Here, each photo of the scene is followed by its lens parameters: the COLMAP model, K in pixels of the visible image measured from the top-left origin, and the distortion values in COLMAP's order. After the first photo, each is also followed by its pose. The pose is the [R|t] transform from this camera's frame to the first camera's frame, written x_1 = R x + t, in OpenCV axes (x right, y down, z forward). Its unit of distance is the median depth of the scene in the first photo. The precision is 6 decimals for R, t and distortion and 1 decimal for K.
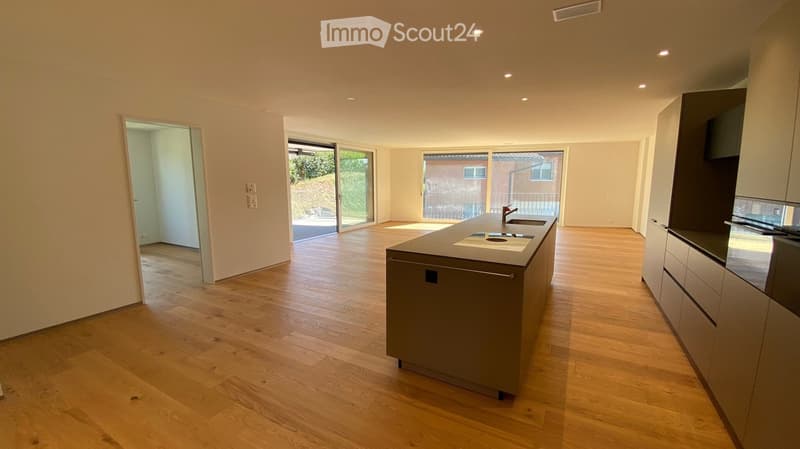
lens RADIAL K [[328.6, 0, 395.9], [0, 328.6, 221.7], [0, 0, 1]] dist [-0.016831, -0.001440]
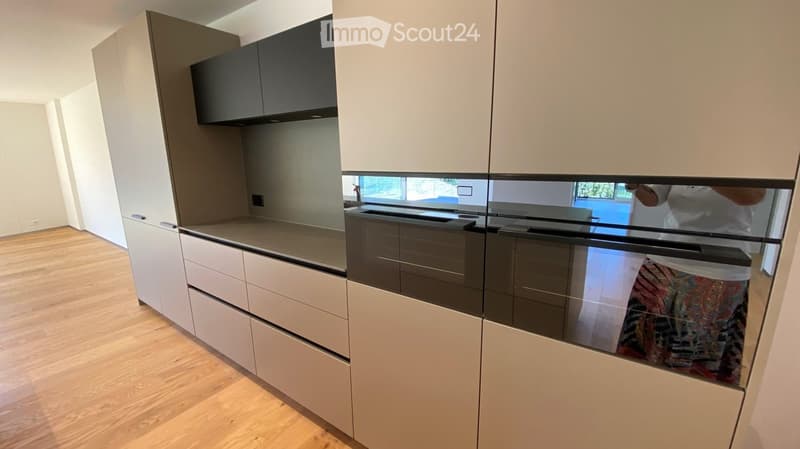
lens RADIAL K [[328.6, 0, 393.1], [0, 328.6, 223.9], [0, 0, 1]] dist [-0.016831, -0.001440]
pose [[0.100957, -0.209489, 0.972585, 0.226603], [0.143493, 0.970424, 0.194129, -0.049726], [-0.984488, 0.119961, 0.128031, 0.459600]]
